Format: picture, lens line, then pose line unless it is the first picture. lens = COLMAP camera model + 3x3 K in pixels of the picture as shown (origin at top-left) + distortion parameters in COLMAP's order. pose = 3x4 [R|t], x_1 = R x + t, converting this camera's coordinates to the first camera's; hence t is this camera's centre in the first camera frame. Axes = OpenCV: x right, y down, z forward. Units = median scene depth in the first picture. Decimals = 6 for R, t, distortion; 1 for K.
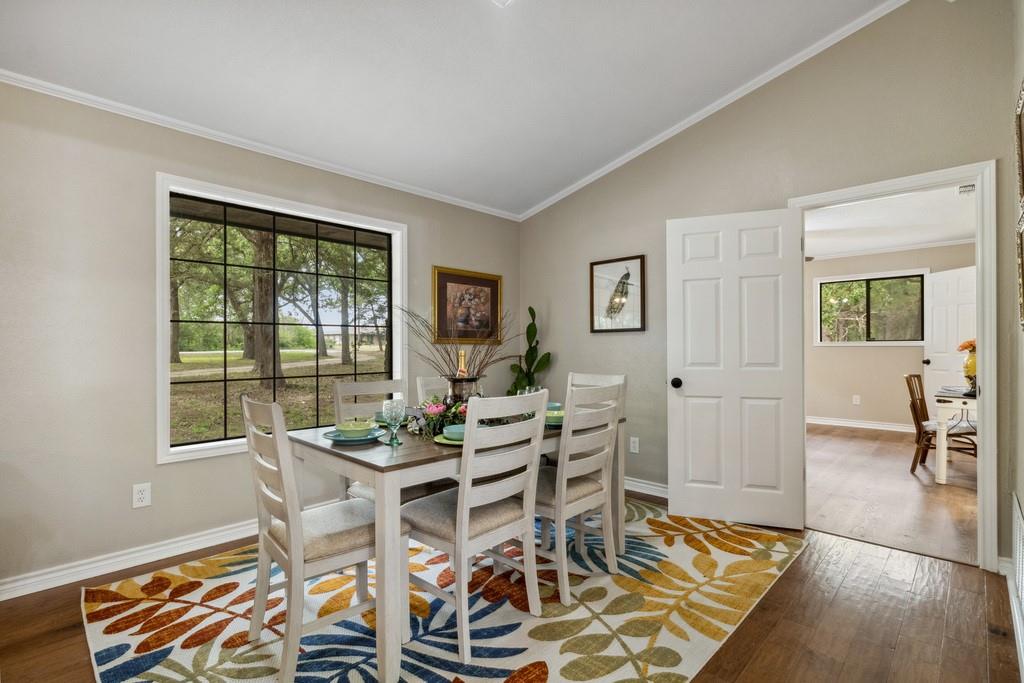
lens RADIAL K [[482.2, 0, 518.5], [0, 482.2, 336.0], [0, 0, 1]] dist [0.009978, -0.000320]
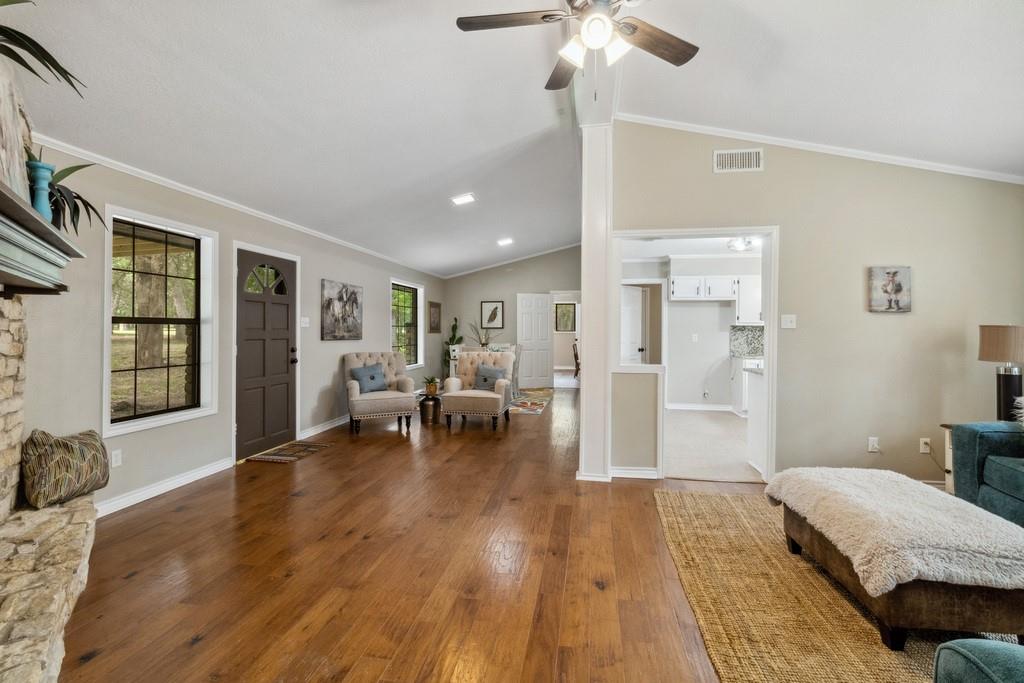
lens RADIAL K [[482.2, 0, 517.7], [0, 482.2, 320.6], [0, 0, 1]] dist [0.009978, -0.000320]
pose [[0.823880, 0.009829, 0.566679, -1.153974], [0.003191, 0.999753, -0.021980, 0.006797], [-0.566756, 0.019917, 0.823645, -1.239886]]
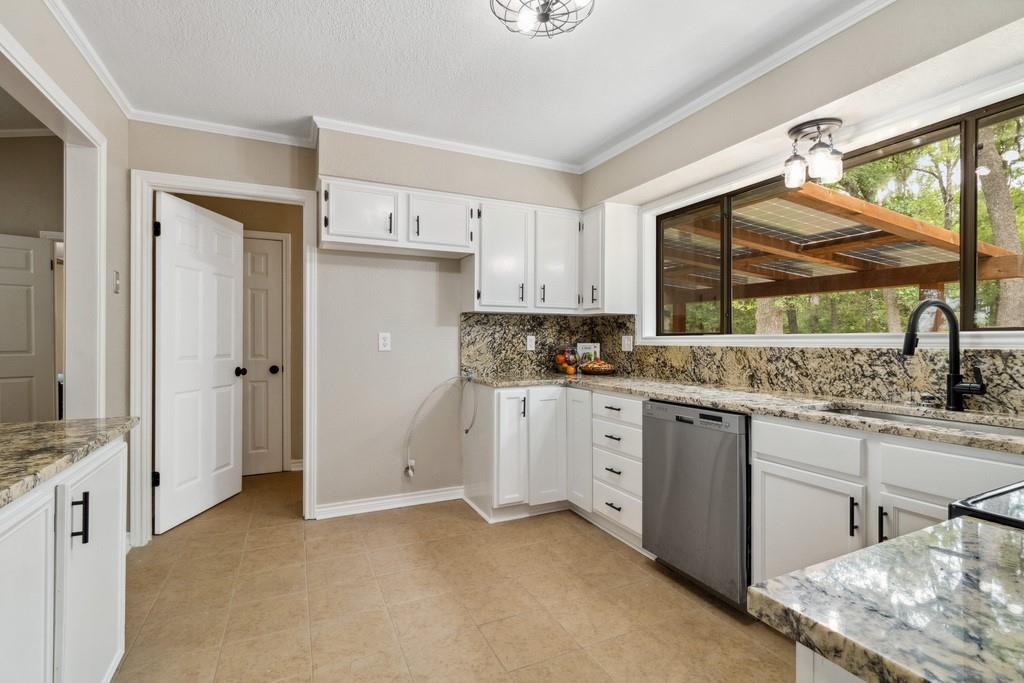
lens RADIAL K [[482.2, 0, 522.8], [0, 482.2, 338.0], [0, 0, 1]] dist [0.009978, -0.000320]
pose [[0.352278, -0.007110, 0.935869, -0.182246], [0.010633, 0.999937, 0.003594, 0.029739], [-0.935835, 0.008685, 0.352331, -0.573214]]
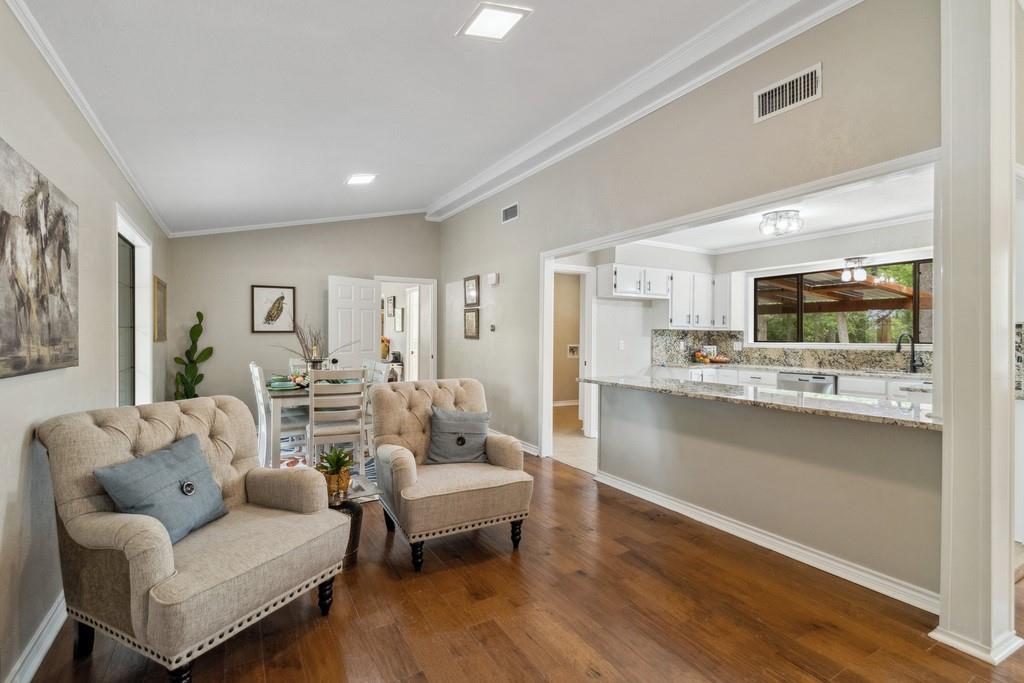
lens RADIAL K [[482.2, 0, 518.4], [0, 482.2, 326.8], [0, 0, 1]] dist [0.009978, -0.000320]
pose [[0.267266, 0.013694, 0.963526, -1.044845], [0.005441, 0.999862, -0.015720, 0.000935], [-0.963607, 0.009444, 0.267154, -0.168268]]
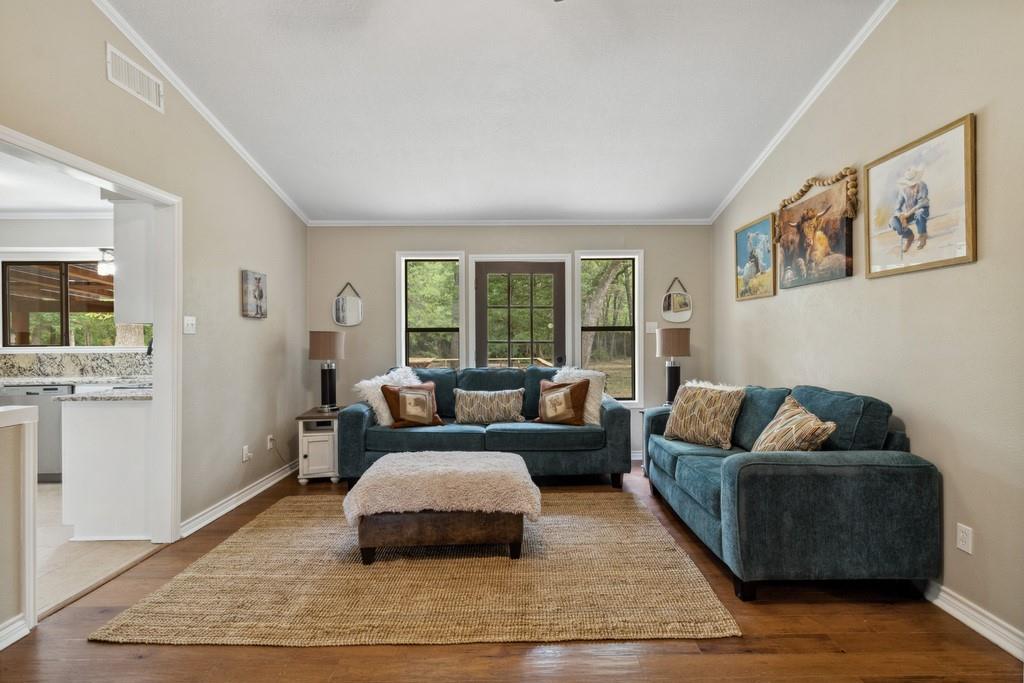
lens RADIAL K [[482.2, 0, 520.1], [0, 482.2, 340.8], [0, 0, 1]] dist [0.009978, -0.000320]
pose [[-0.689818, -0.007069, 0.723948, -1.063951], [0.007356, 0.999832, 0.016771, 0.005451], [-0.723945, 0.016894, -0.689651, -0.589091]]
